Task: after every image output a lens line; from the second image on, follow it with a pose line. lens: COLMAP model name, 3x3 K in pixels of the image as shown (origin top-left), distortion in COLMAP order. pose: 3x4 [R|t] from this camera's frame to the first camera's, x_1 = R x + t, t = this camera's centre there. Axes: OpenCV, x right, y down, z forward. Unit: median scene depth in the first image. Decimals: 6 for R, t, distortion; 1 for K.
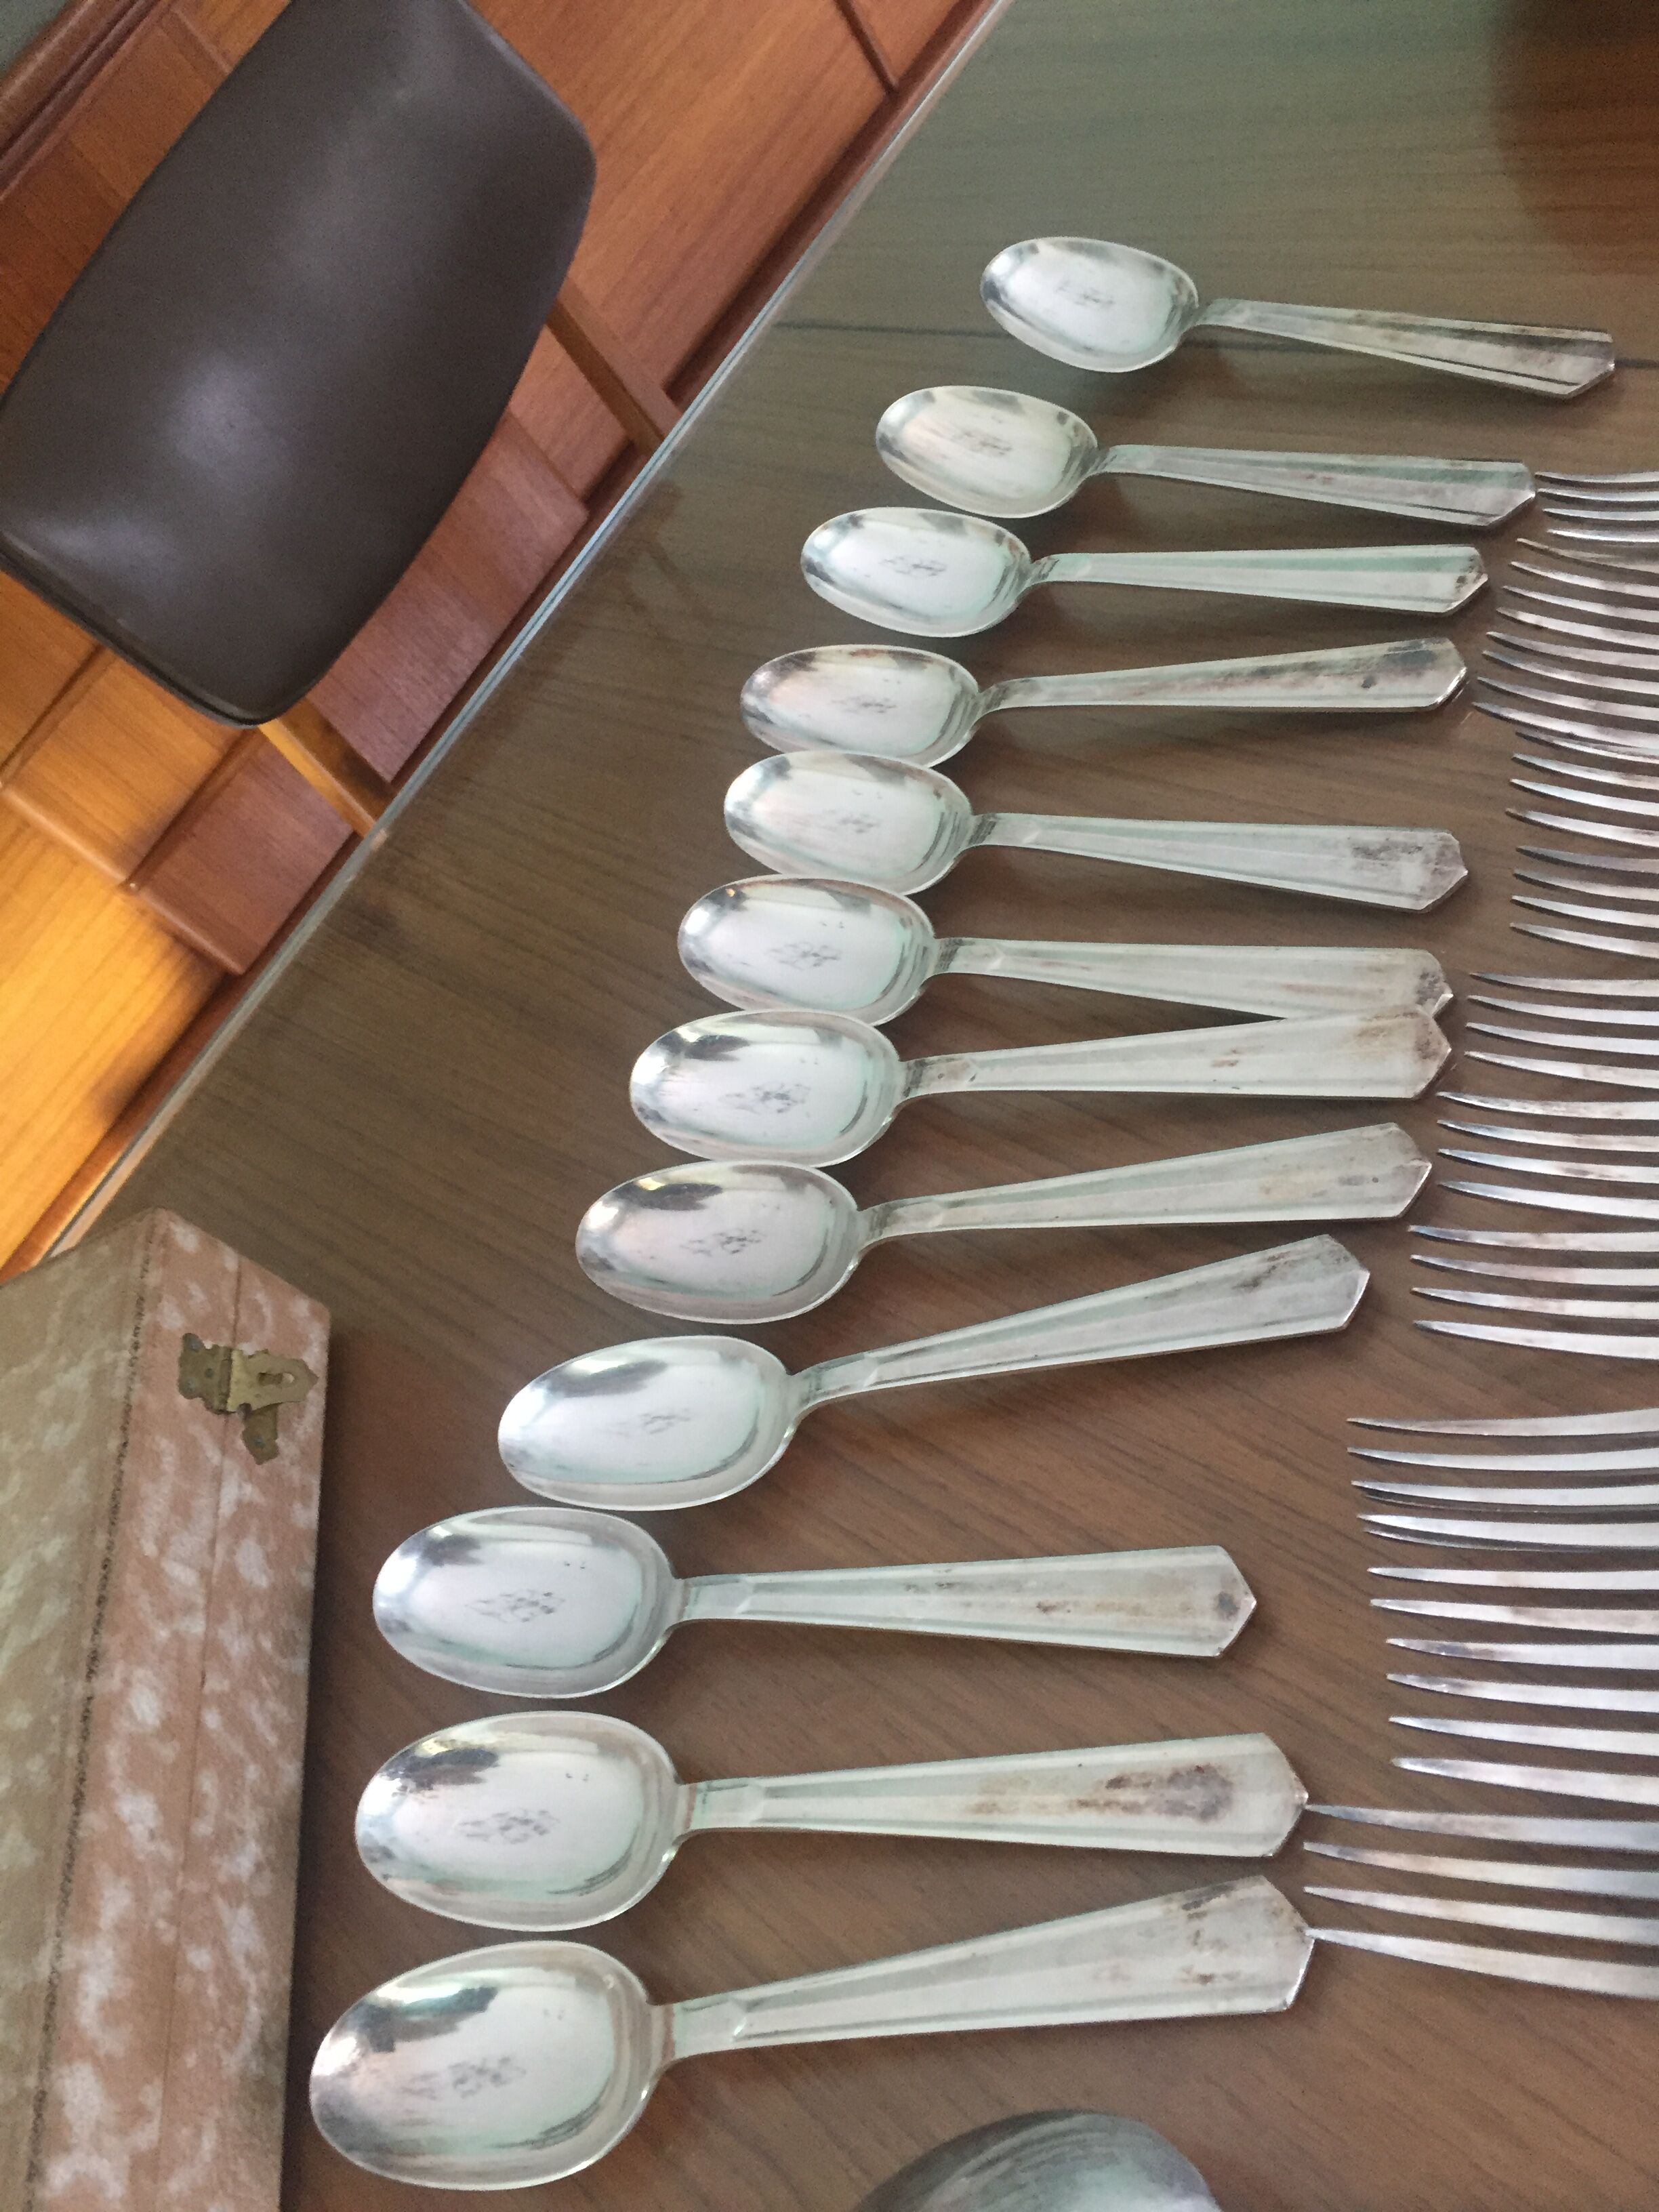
lens RADIAL K [[1920.6, 0, 829.5], [0, 1920.6, 1106.0], [0, 0, 1]] dist [0.093996, -0.148572]
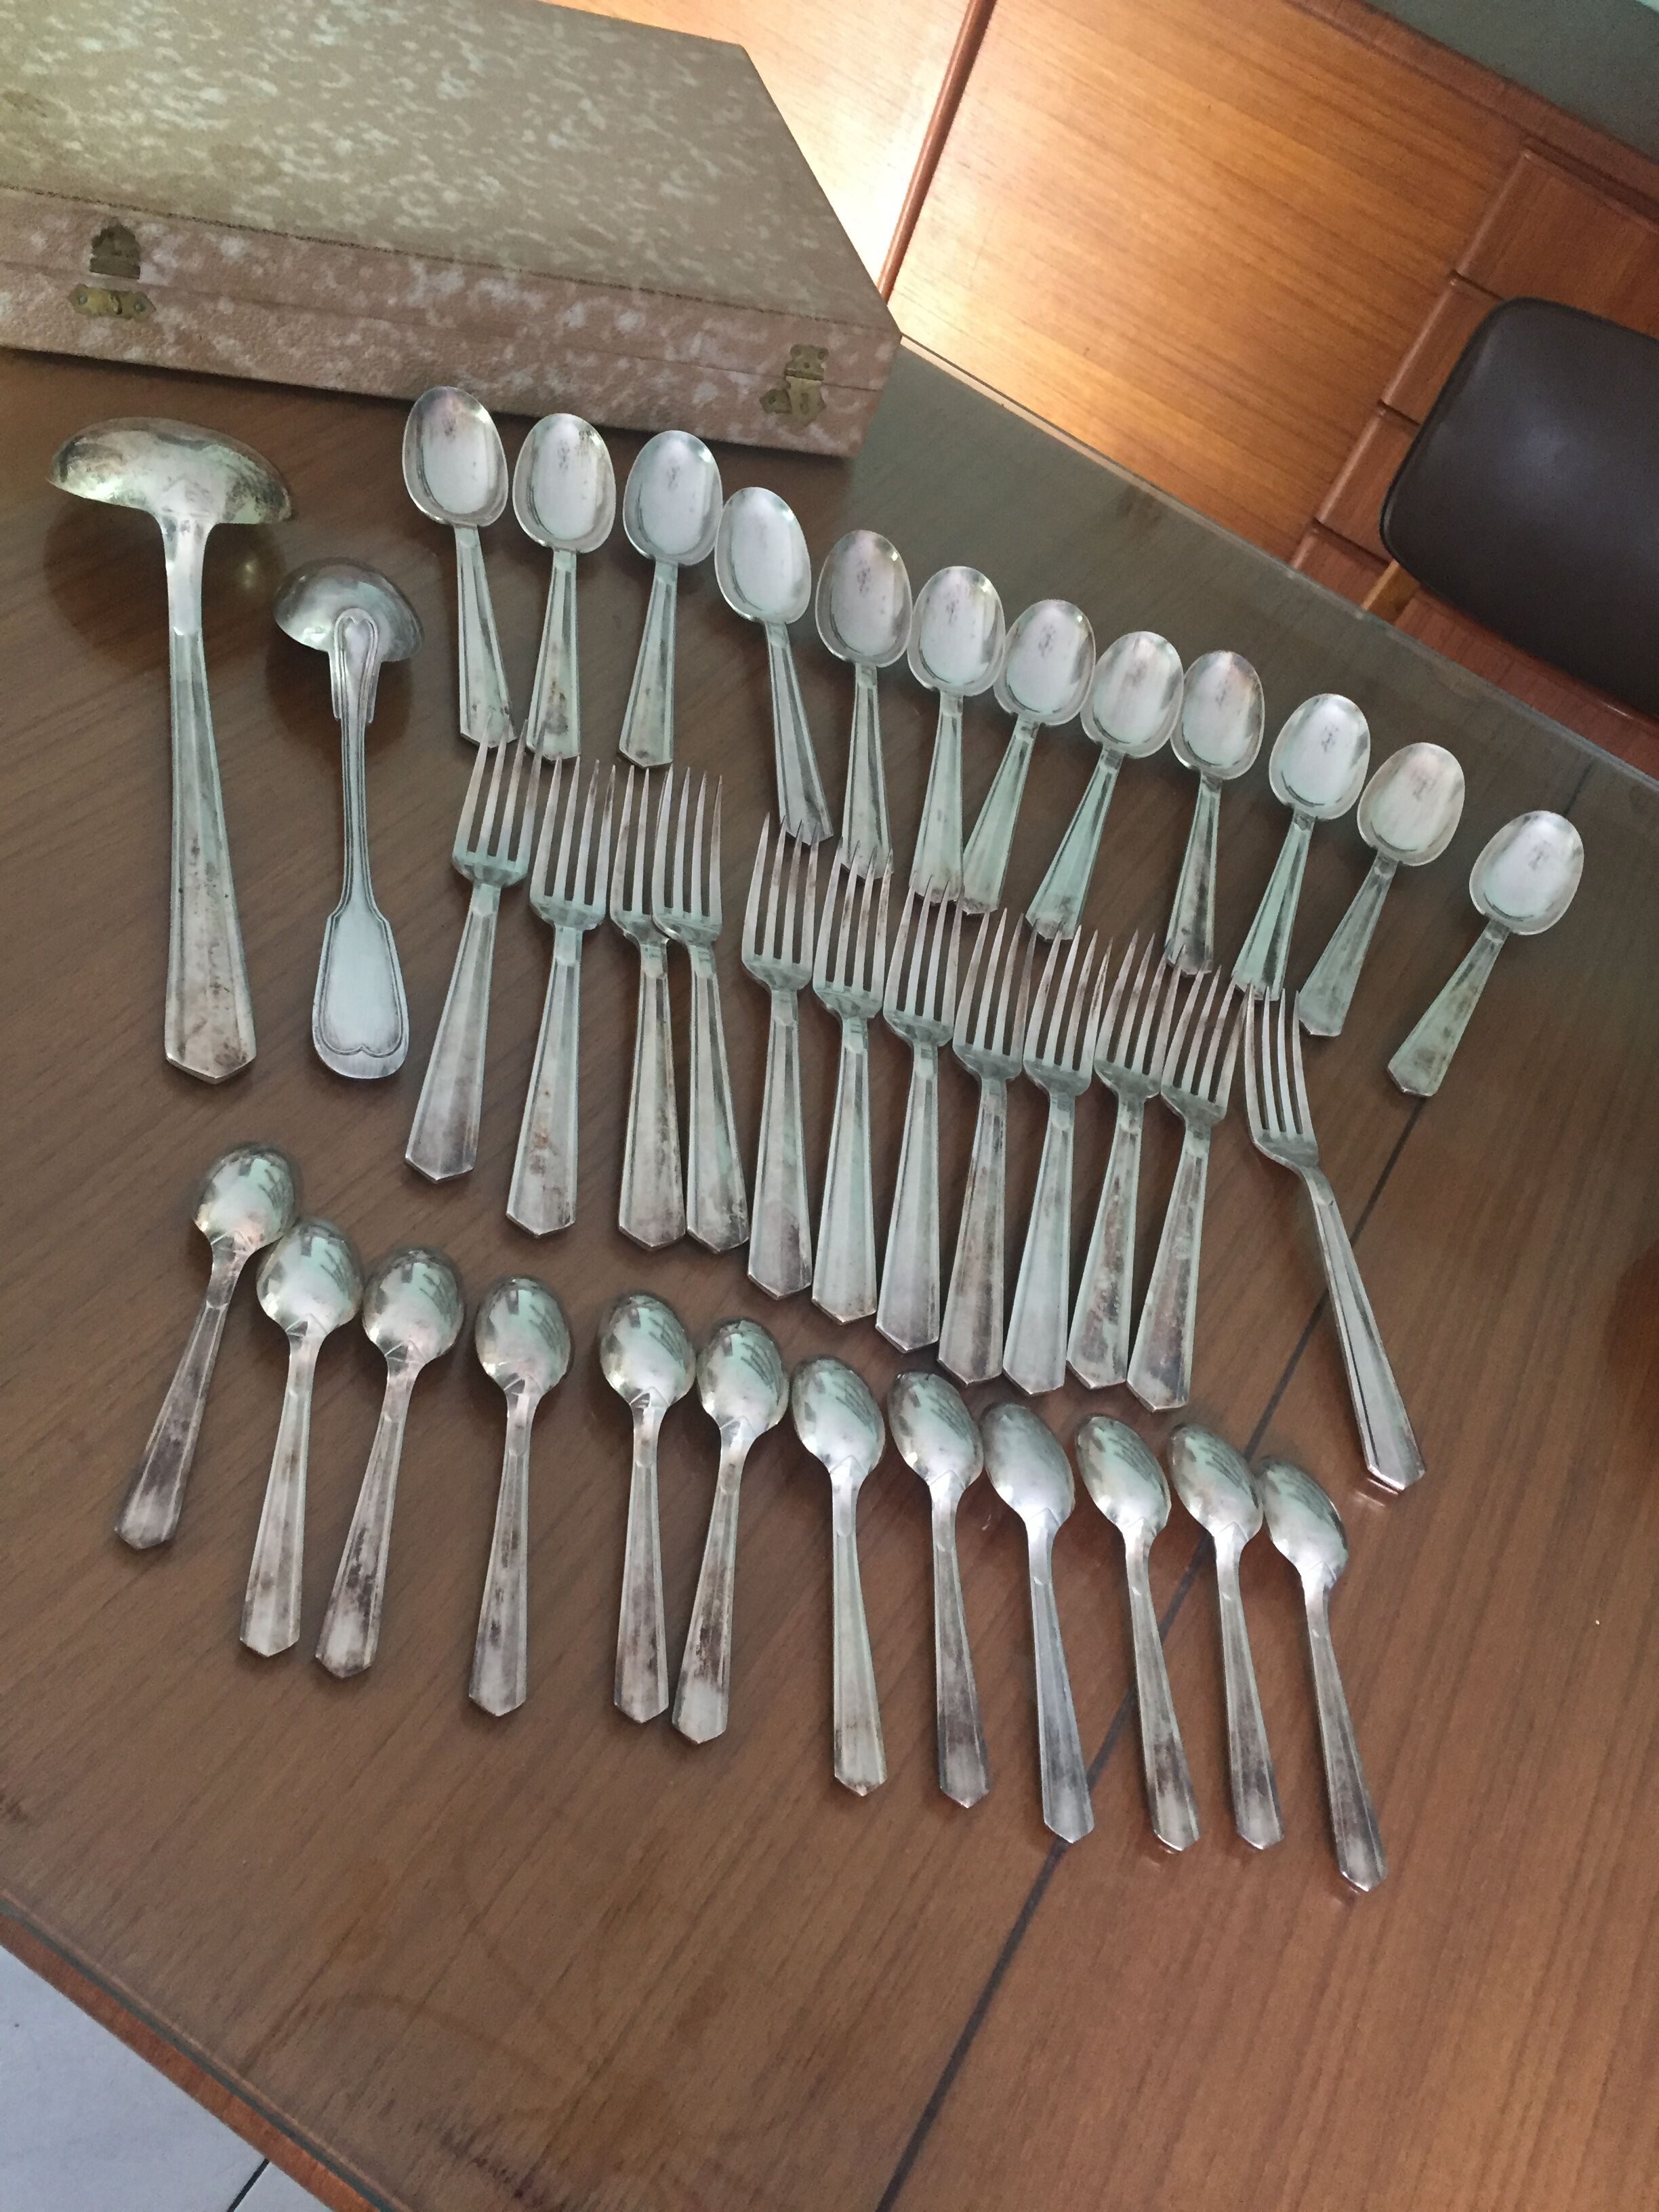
lens RADIAL K [[1920.6, 0, 829.5], [0, 1920.6, 1106.0], [0, 0, 1]] dist [0.093996, -0.148572]
pose [[-0.014395, 0.980752, -0.194728, 0.824839], [-0.964375, 0.037829, 0.261819, -0.384186], [0.264146, 0.191560, 0.945268, -0.678302]]
